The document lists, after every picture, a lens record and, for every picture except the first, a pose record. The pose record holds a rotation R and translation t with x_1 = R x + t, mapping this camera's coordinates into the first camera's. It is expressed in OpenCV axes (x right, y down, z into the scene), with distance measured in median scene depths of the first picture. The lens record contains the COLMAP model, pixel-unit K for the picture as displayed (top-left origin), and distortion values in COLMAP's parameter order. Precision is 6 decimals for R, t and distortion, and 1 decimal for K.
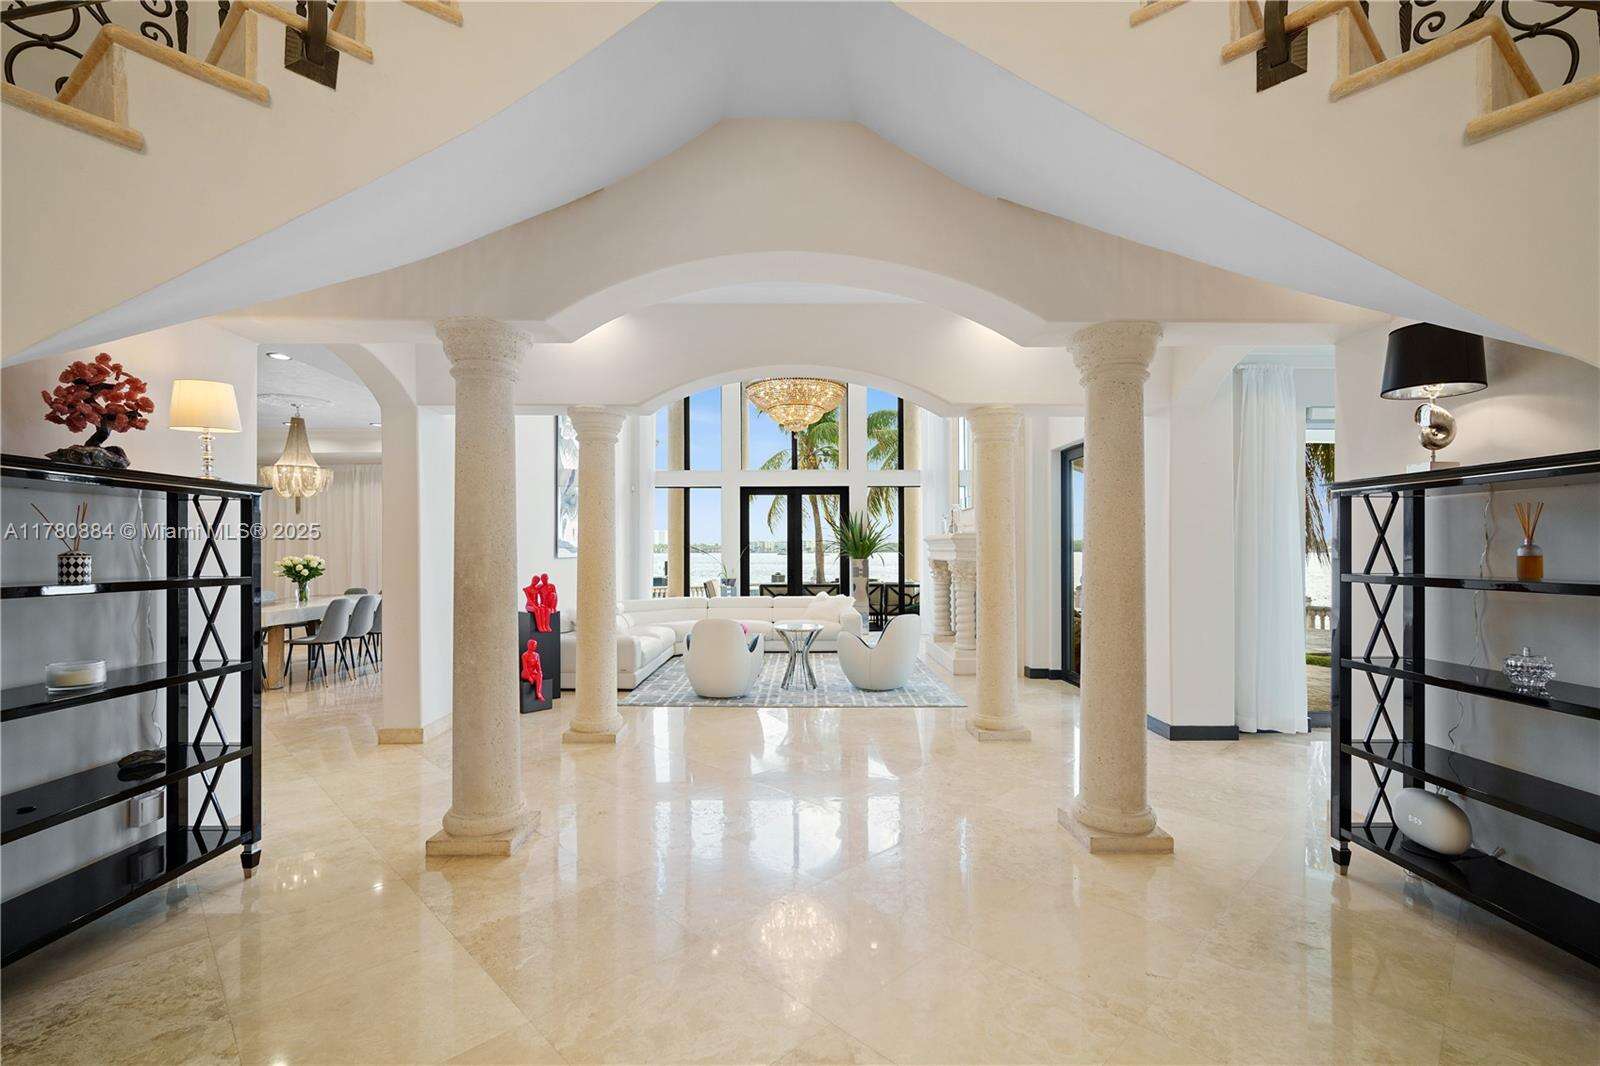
lens RADIAL K [[699.5, 0, 800.5], [0, 699.5, 538.5], [0, 0, 1]] dist [-0.003777, 0.003489]
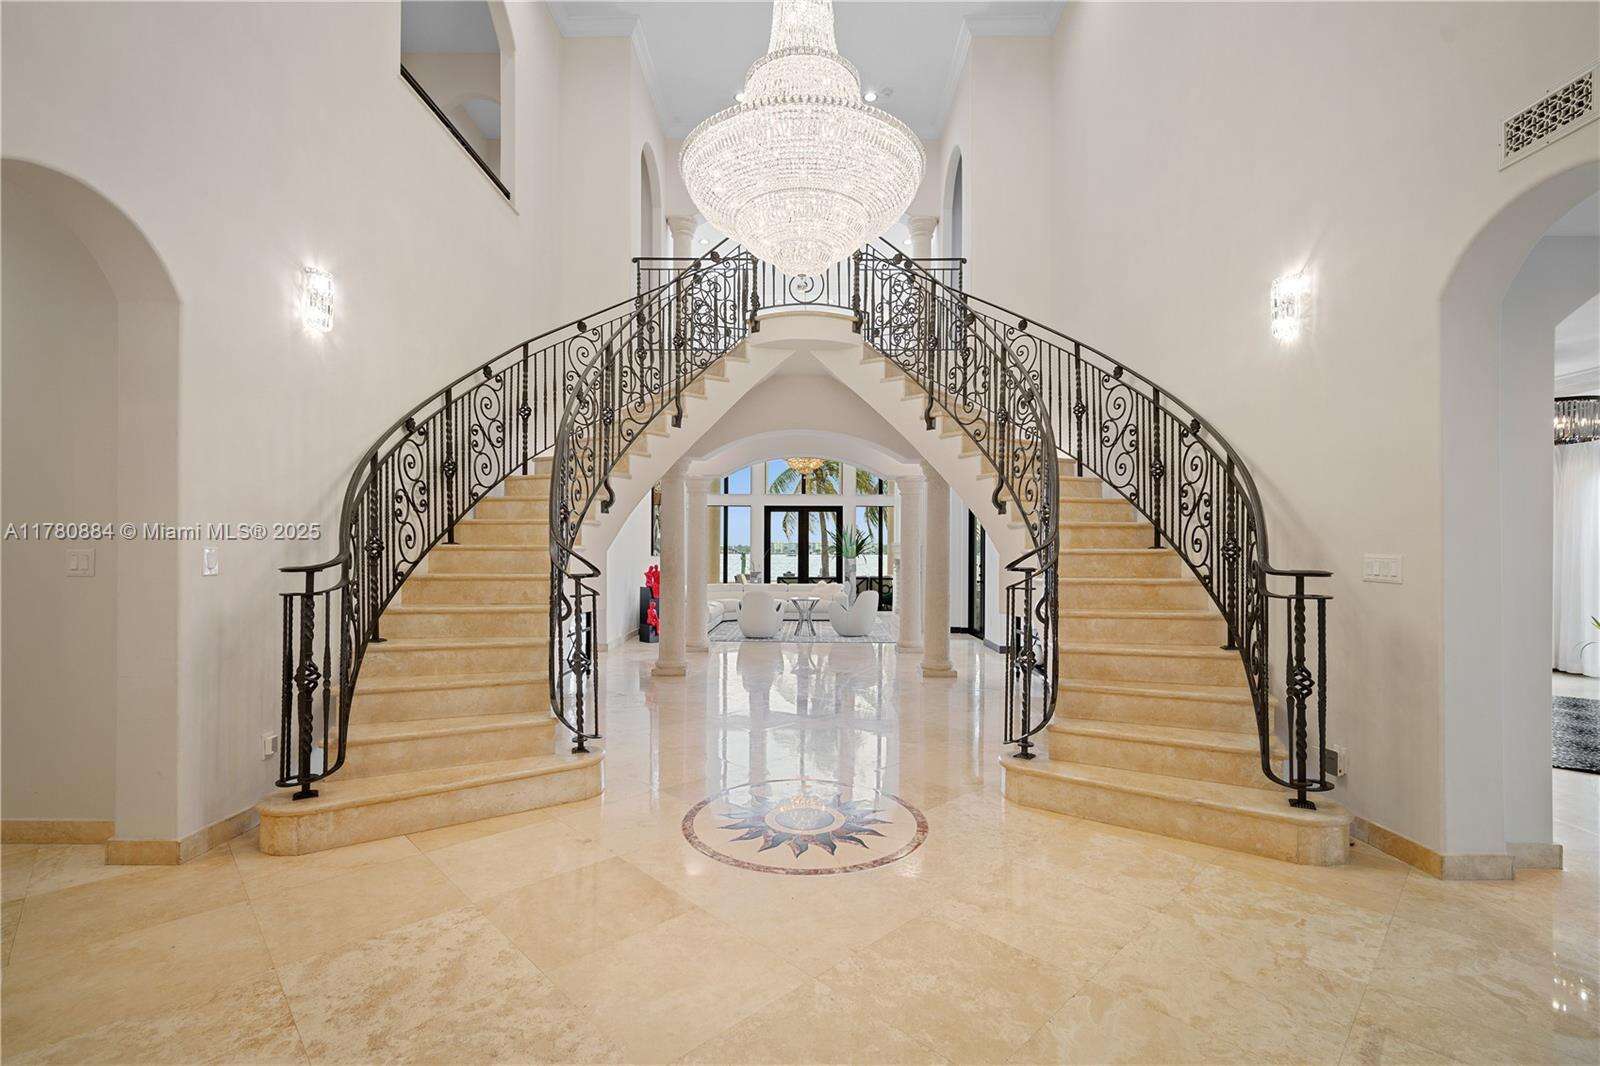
lens RADIAL K [[699.5, 0, 799.4], [0, 699.5, 539.8], [0, 0, 1]] dist [-0.003777, 0.003489]
pose [[0.999857, 0.008265, -0.014775, 0.004176], [-0.008267, 0.999966, -0.000079, -0.007050], [0.014774, 0.000201, 0.999891, -0.383461]]
